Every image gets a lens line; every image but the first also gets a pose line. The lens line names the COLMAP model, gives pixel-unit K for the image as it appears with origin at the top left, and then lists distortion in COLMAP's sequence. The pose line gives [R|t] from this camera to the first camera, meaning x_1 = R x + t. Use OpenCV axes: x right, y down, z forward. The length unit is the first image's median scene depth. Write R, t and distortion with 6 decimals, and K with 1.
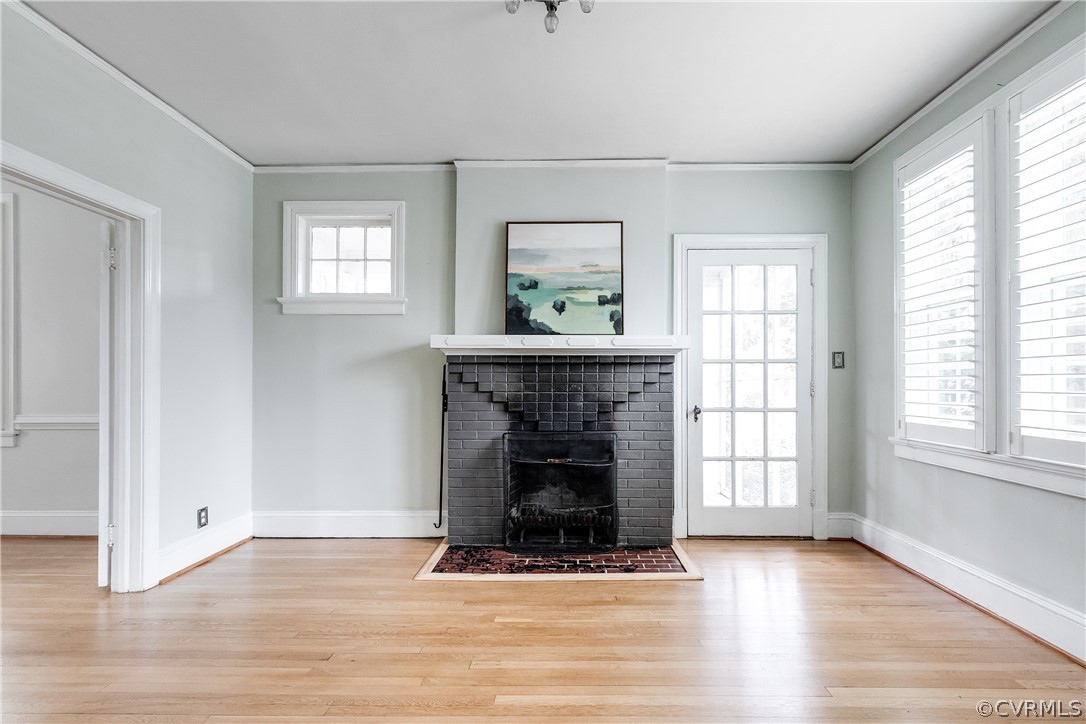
lens RADIAL K [[494.9, 0, 559.2], [0, 494.9, 380.5], [0, 0, 1]] dist [0.017299, -0.001589]
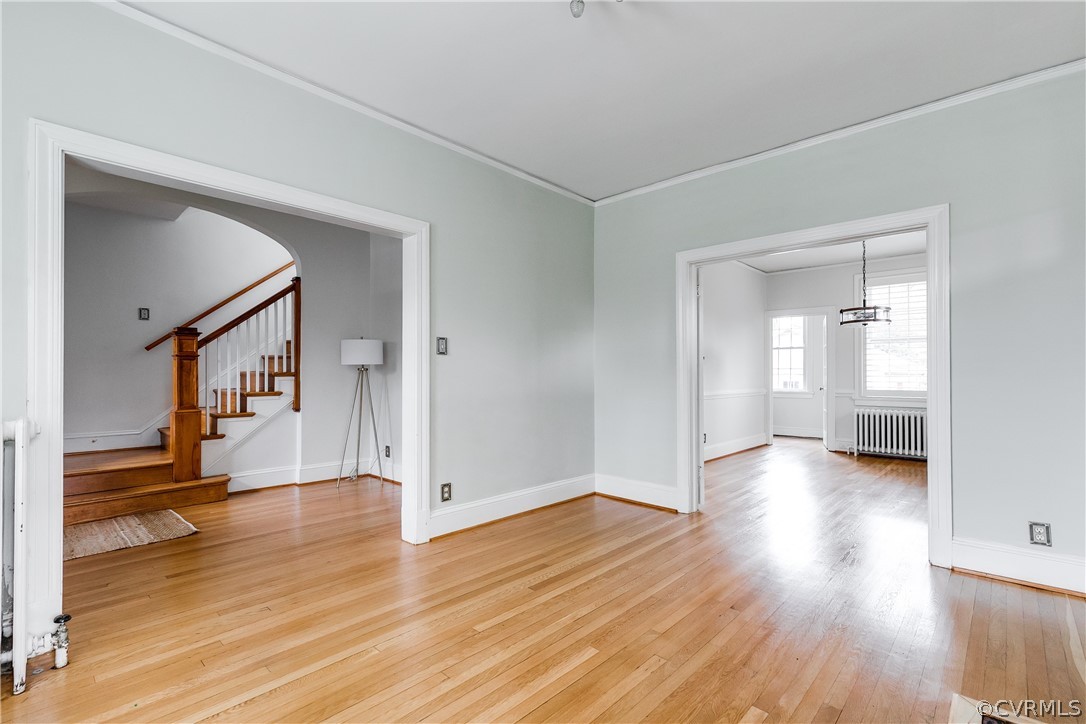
lens RADIAL K [[494.9, 0, 555.5], [0, 494.9, 366.3], [0, 0, 1]] dist [0.017299, -0.001589]
pose [[-0.659323, -0.008925, -0.751806, 0.424241], [0.006269, 0.999830, -0.017368, 0.003814], [0.751833, -0.016164, -0.659155, 0.894028]]
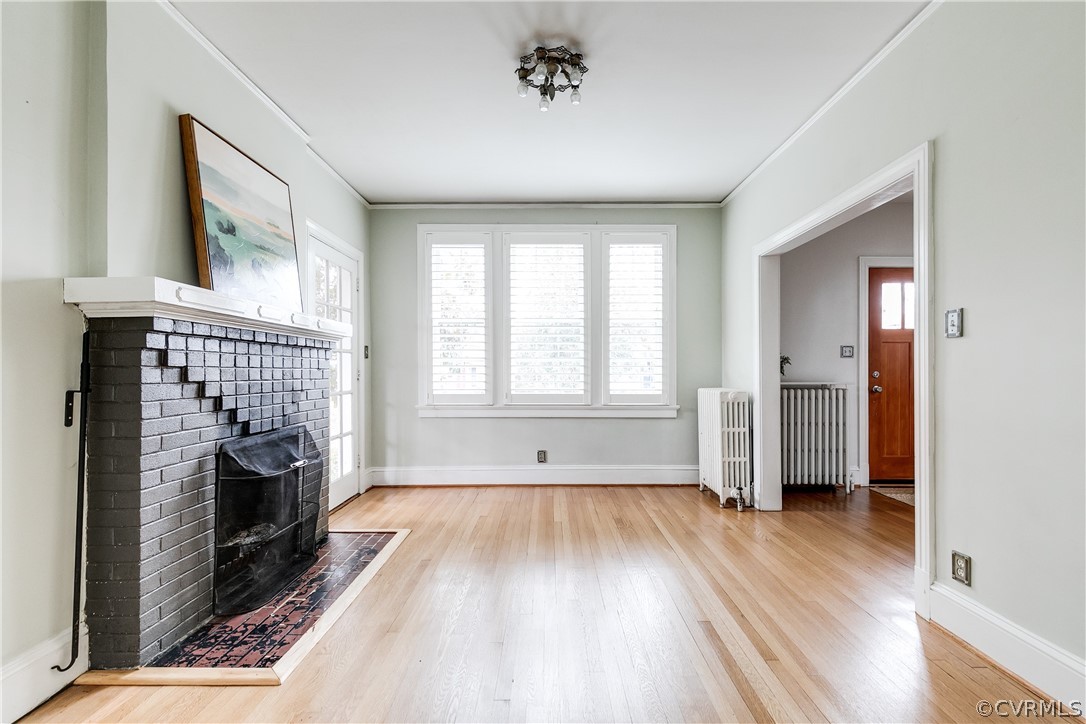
lens RADIAL K [[494.9, 0, 546.8], [0, 494.9, 368.4], [0, 0, 1]] dist [0.017299, -0.001589]
pose [[-0.014841, 0.004926, 0.999878, -0.779088], [-0.005998, 0.999969, -0.005016, 0.005629], [-0.999872, -0.006072, -0.014811, 0.571400]]
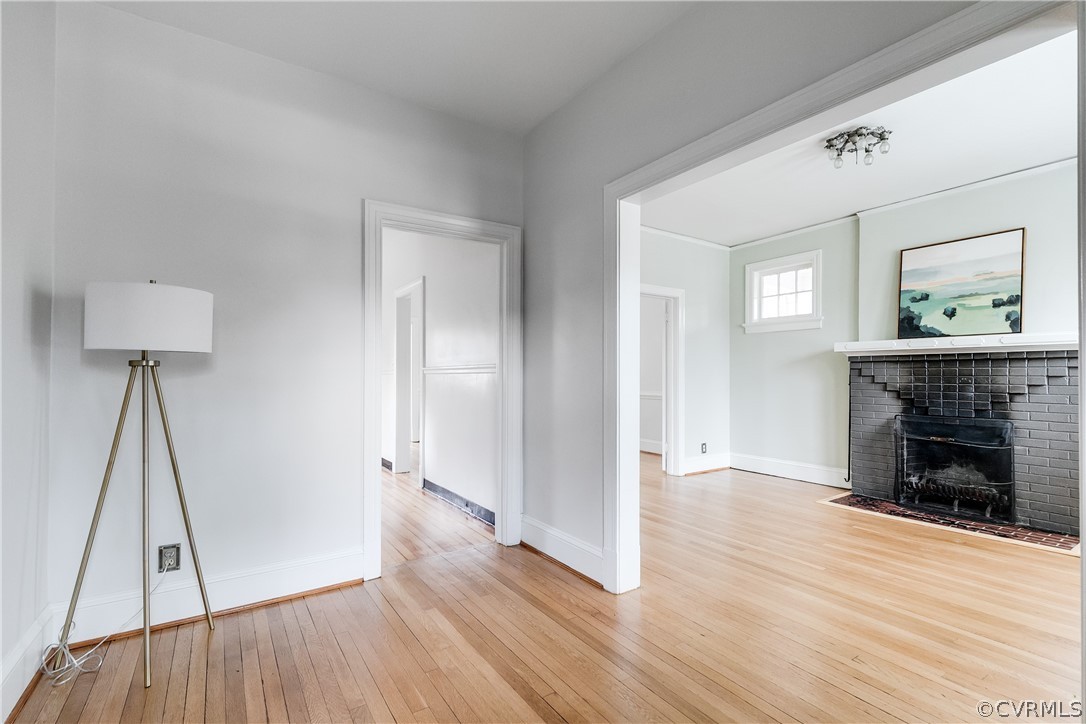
lens RADIAL K [[494.9, 0, 551.7], [0, 494.9, 369.7], [0, 0, 1]] dist [0.017299, -0.001589]
pose [[0.577618, -0.008463, -0.816263, 0.435330], [0.001934, 0.999958, -0.008999, -0.002263], [0.816305, 0.003619, 0.577610, -0.491699]]
